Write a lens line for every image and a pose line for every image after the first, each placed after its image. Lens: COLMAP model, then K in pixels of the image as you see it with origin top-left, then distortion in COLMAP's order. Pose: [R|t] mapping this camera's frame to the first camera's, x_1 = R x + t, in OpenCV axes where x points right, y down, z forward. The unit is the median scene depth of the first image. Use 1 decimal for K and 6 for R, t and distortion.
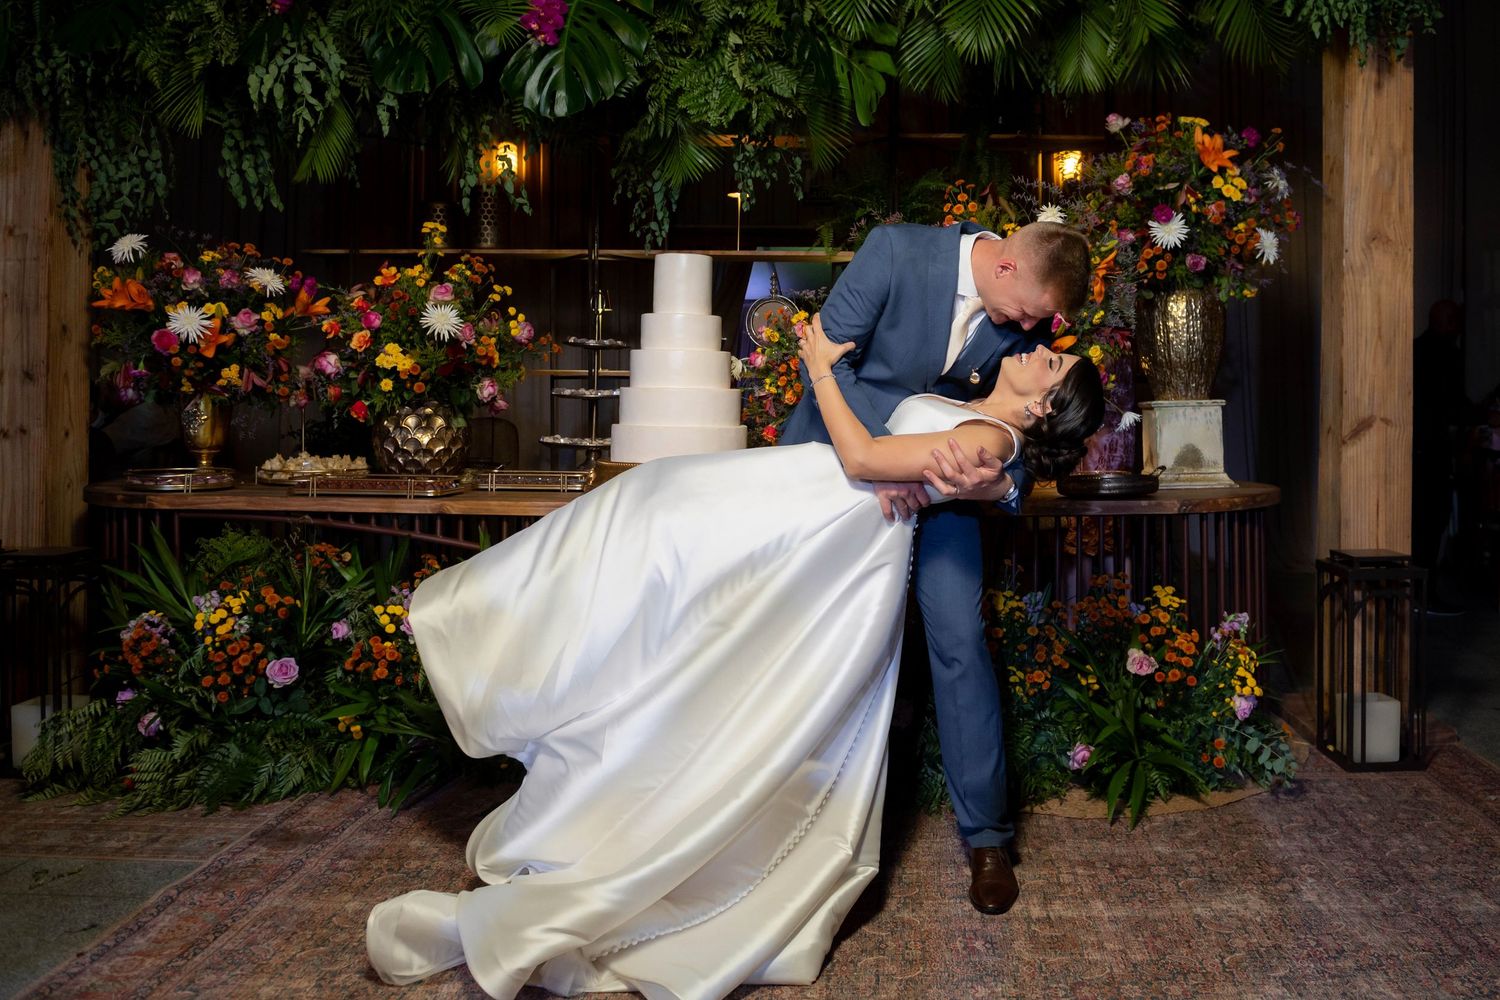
lens RADIAL K [[1199.0, 0, 911.8], [0, 1199.0, 374.3], [0, 0, 1]] dist [-0.051394, 0.001644]
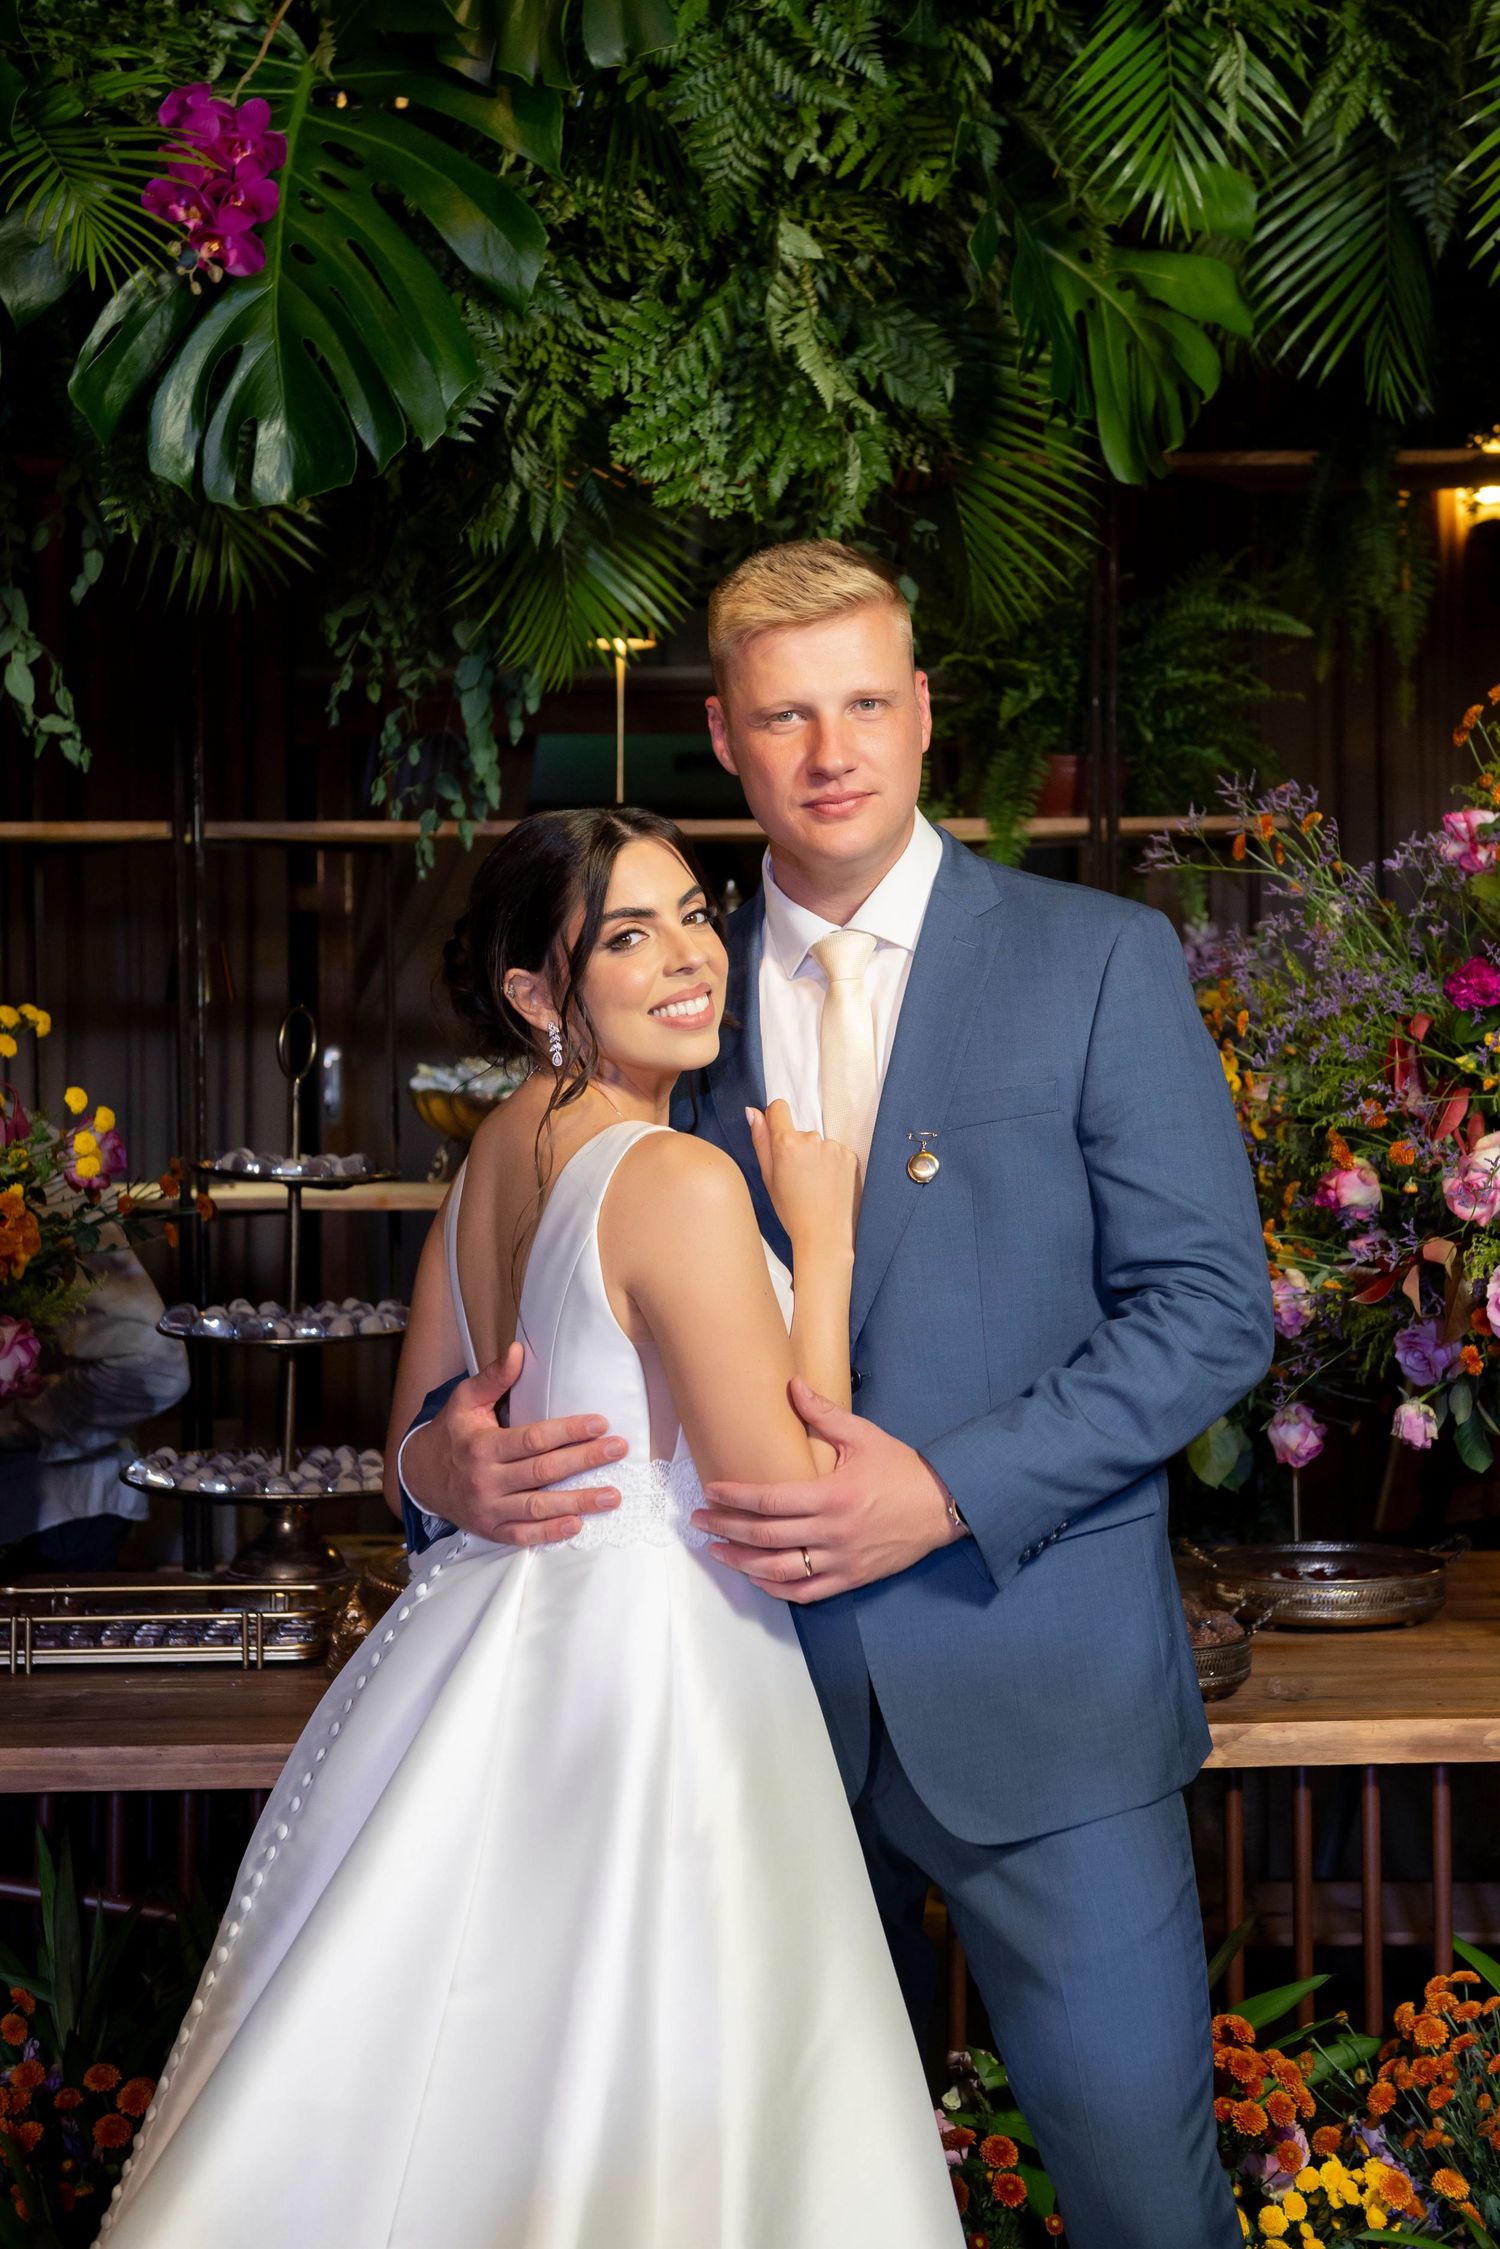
lens RADIAL K [[3416.7, 0, 808.2], [0, 3416.7, 1037.4], [0, 0, 1]] dist [0.115277, 0.013276]
pose [[0.999609, -0.013023, 0.024749, -0.169983], [0.012386, 0.999593, 0.025712, -0.094450], [-0.025073, -0.025396, 0.999363, 0.086287]]
